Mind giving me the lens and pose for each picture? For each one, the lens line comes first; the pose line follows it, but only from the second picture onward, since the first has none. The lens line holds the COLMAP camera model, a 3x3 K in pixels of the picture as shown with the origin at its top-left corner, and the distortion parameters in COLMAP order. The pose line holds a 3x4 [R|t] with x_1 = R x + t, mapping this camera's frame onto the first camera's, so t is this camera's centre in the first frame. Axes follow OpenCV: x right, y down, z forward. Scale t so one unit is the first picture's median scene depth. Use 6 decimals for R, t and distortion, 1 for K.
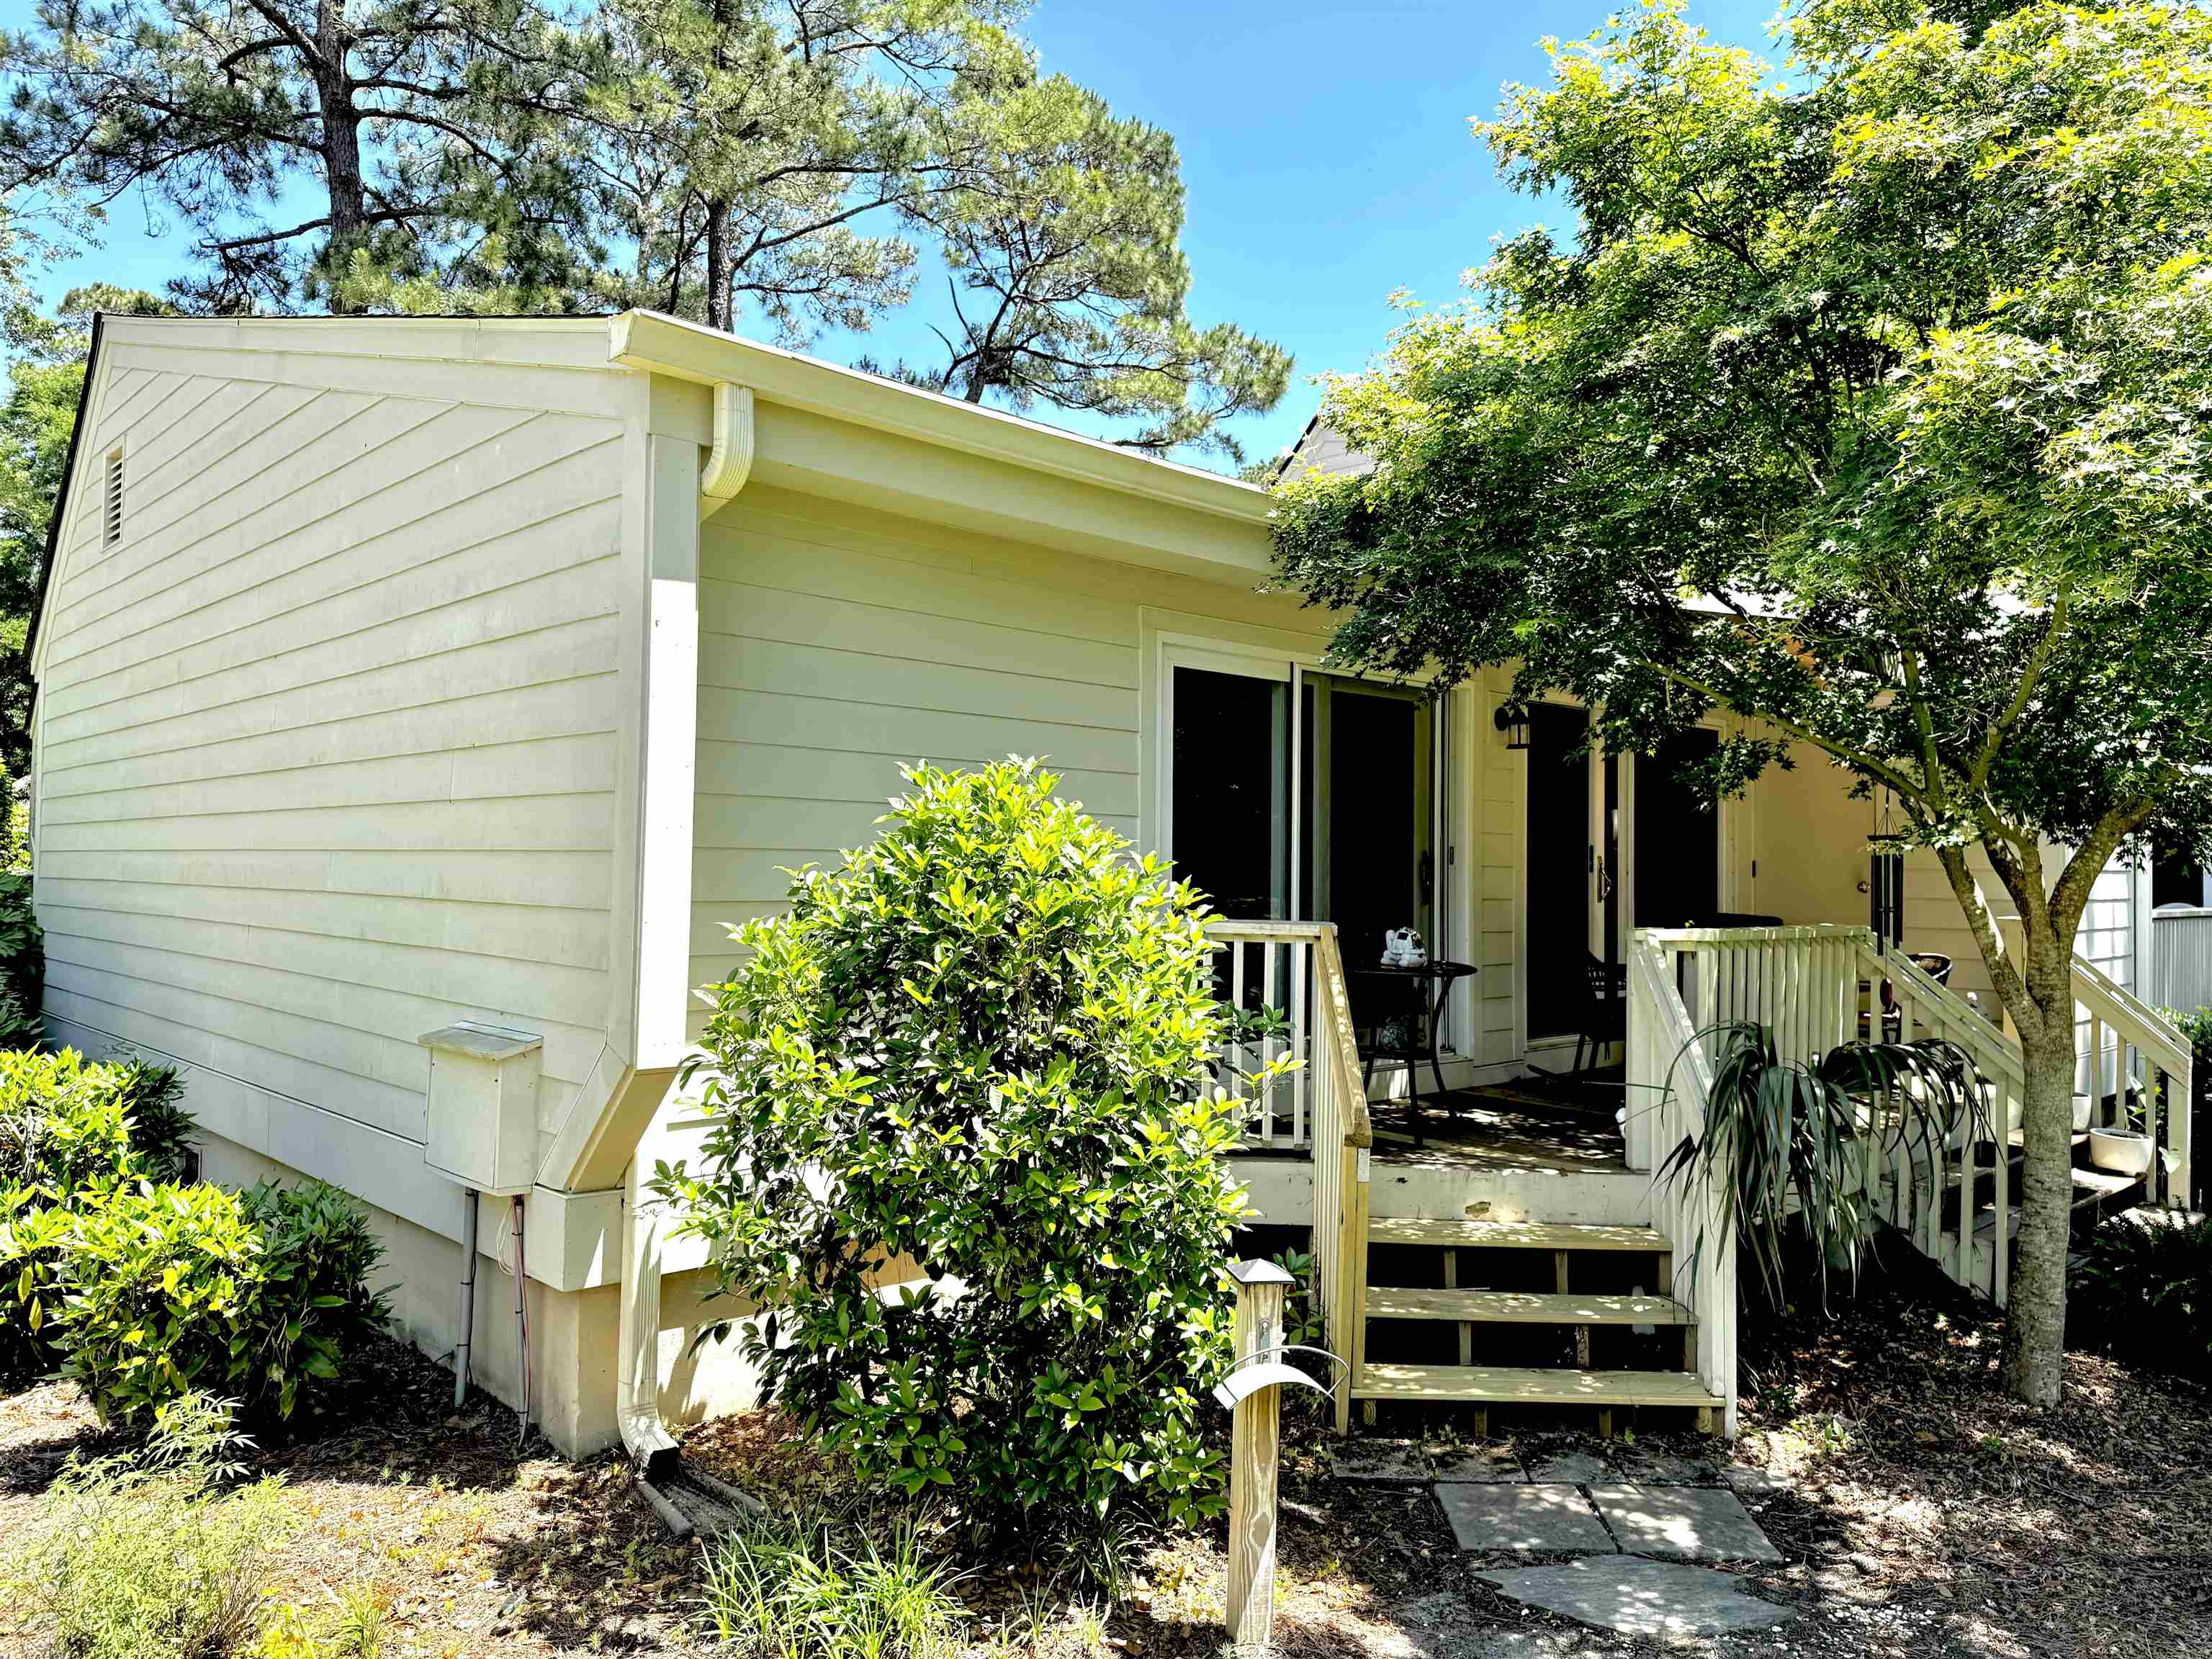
lens RADIAL K [[1563.1, 0, 1110.4], [0, 1563.1, 825.0], [0, 0, 1]] dist [0.037103, -0.041579]
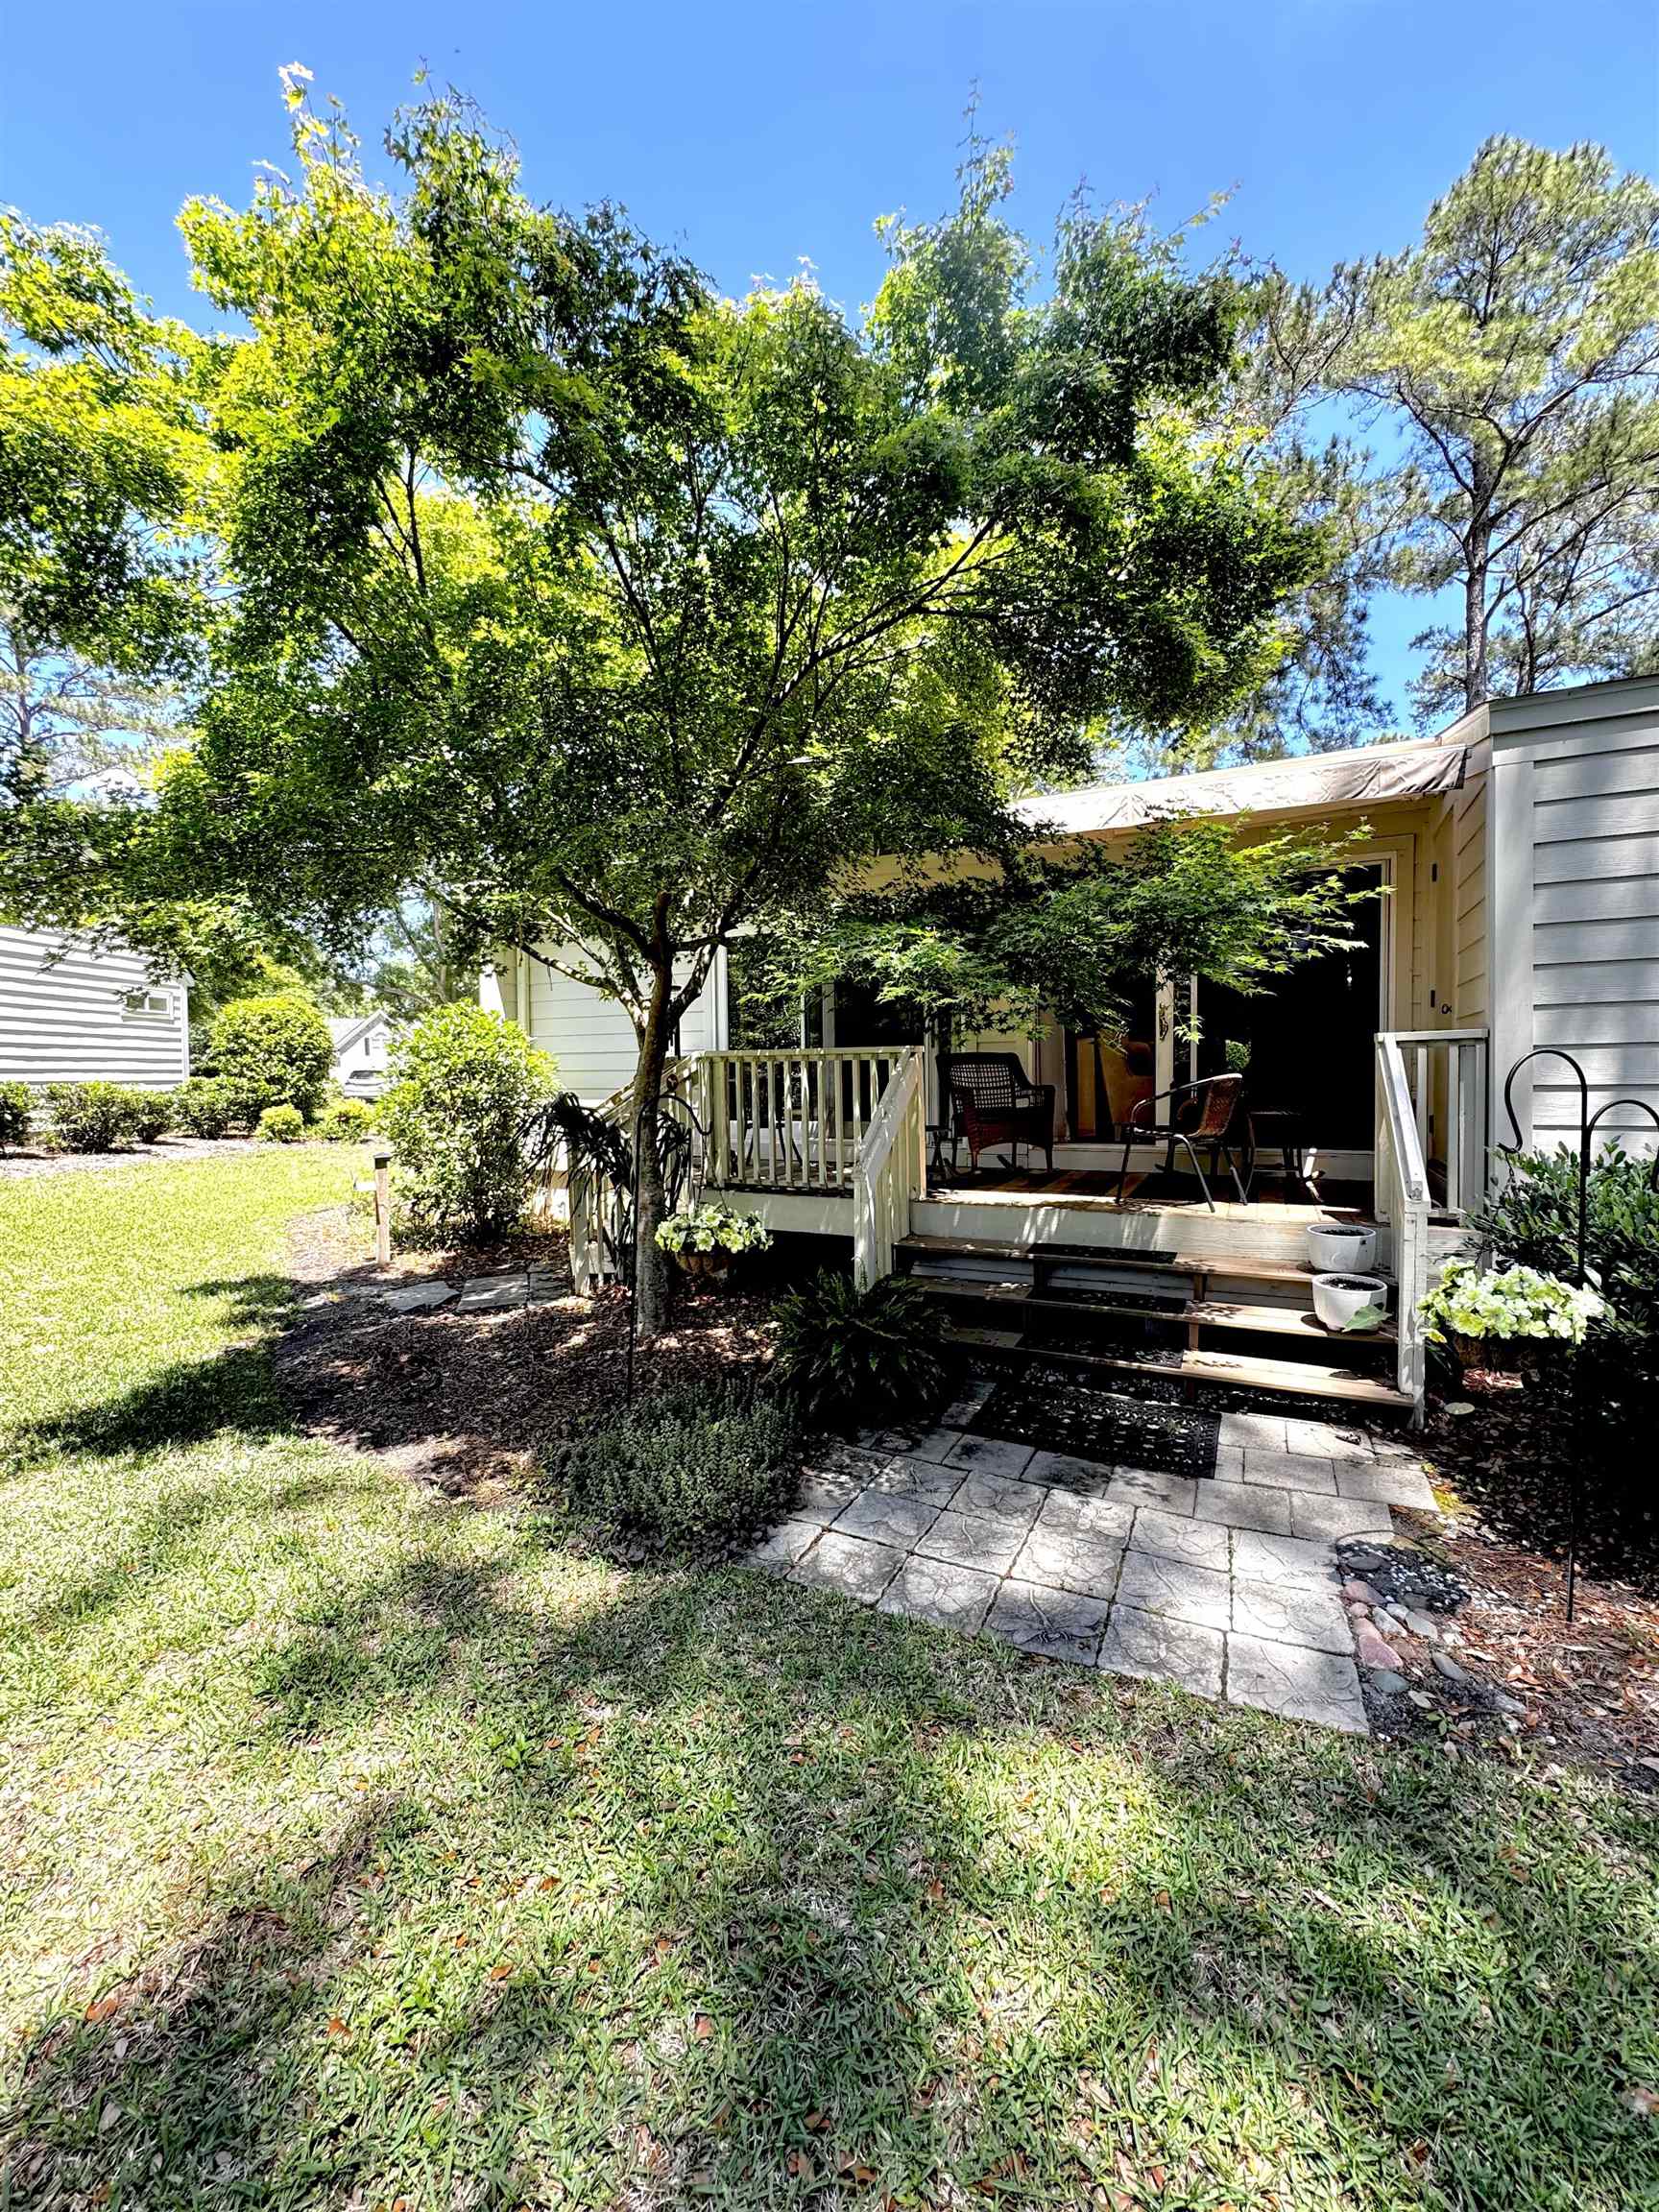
lens RADIAL K [[891.9, 0, 829.5], [0, 891.9, 1106.0], [0, 0, 1]] dist [0.000364, 0.000158]
pose [[0.329511, 0.014341, -0.944043, 1.560983], [0.042455, 0.998648, 0.029989, 0.119769], [0.943197, -0.049961, 0.328457, 0.926012]]
